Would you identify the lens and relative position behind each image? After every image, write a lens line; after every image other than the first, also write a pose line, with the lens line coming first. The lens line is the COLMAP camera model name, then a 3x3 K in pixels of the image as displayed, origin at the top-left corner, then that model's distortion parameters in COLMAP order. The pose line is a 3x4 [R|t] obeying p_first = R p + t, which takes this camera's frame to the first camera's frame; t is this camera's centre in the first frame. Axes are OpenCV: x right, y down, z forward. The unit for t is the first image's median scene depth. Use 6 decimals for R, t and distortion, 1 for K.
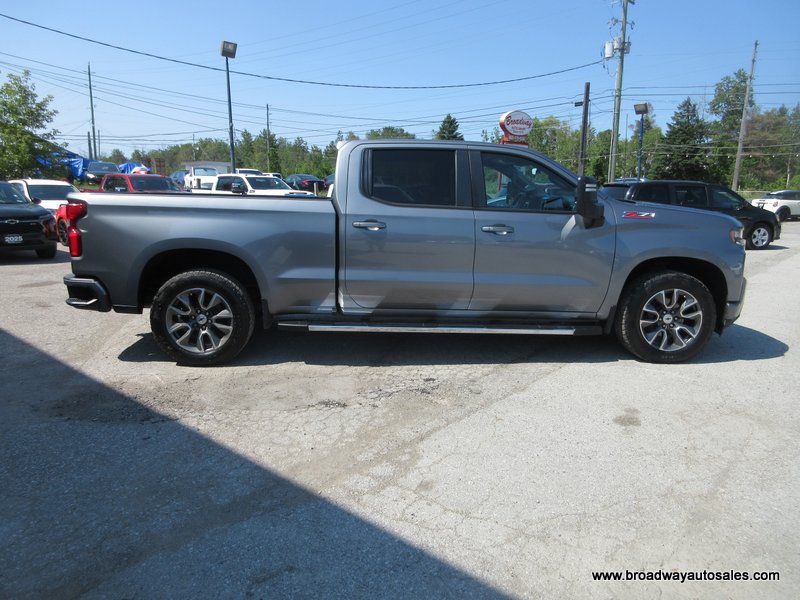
lens RADIAL K [[608.3, 0, 400.0], [0, 608.3, 300.0], [0, 0, 1]] dist [0.000241, 0.009986]
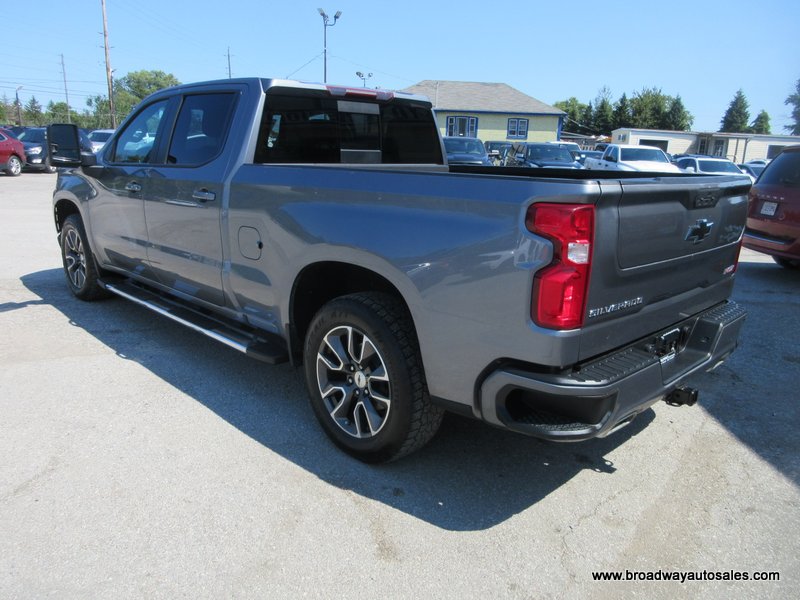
lens RADIAL K [[605.5, 0, 400.0], [0, 605.5, 300.0], [0, 0, 1]] dist [0.009871, -0.002980]
pose [[-0.660995, -0.217799, 0.718087, -0.737152], [0.092771, 0.925891, 0.366223, -0.302309], [-0.744634, 0.308689, -0.591803, 1.580040]]
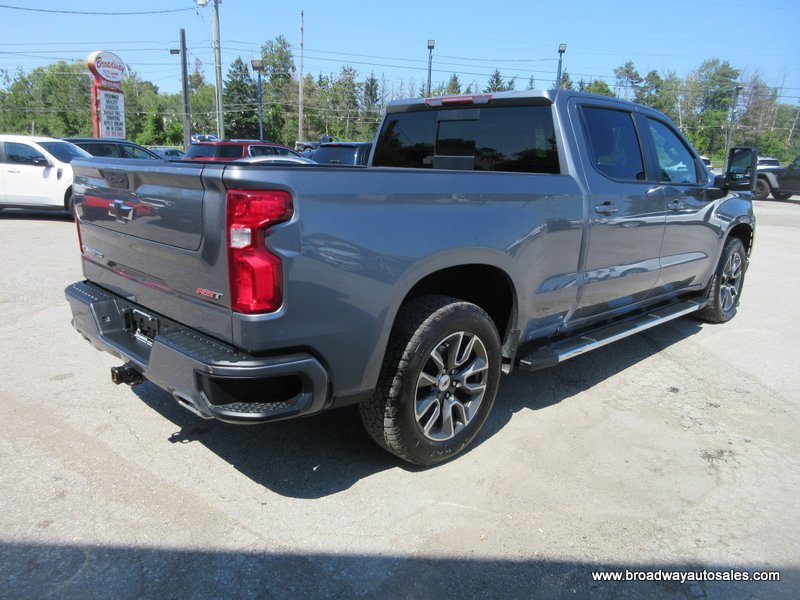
lens RADIAL K [[608.3, 0, 400.0], [0, 608.3, 300.0], [0, 0, 1]] dist [0.000241, 0.009986]
pose [[0.749355, -0.146606, 0.645735, -0.695273], [0.101565, 0.989091, 0.106698, -0.110071], [-0.654333, -0.014370, 0.756070, 0.560367]]
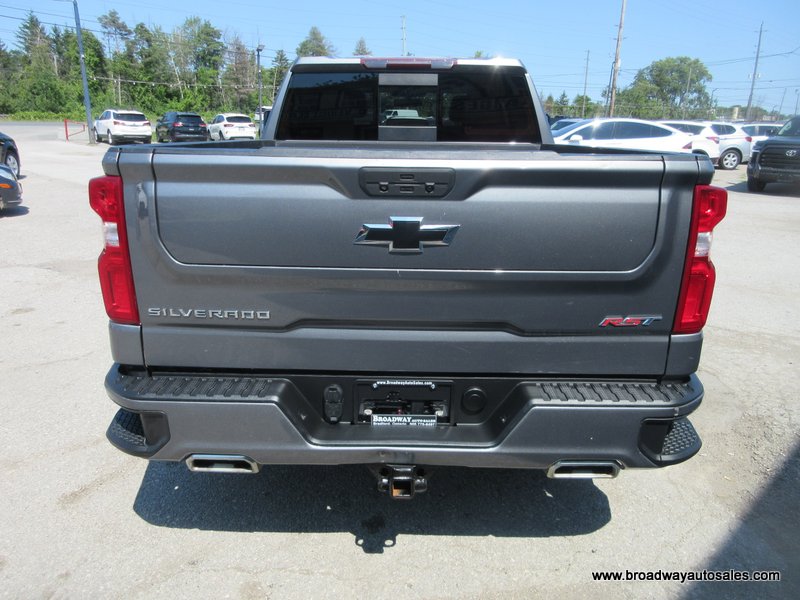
lens RADIAL K [[608.3, 0, 400.0], [0, 608.3, 300.0], [0, 0, 1]] dist [0.000241, 0.009986]
pose [[0.063957, -0.290630, 0.954695, -0.844205], [0.164481, 0.946641, 0.277159, -0.207930], [-0.984305, 0.139302, 0.108348, 1.065419]]
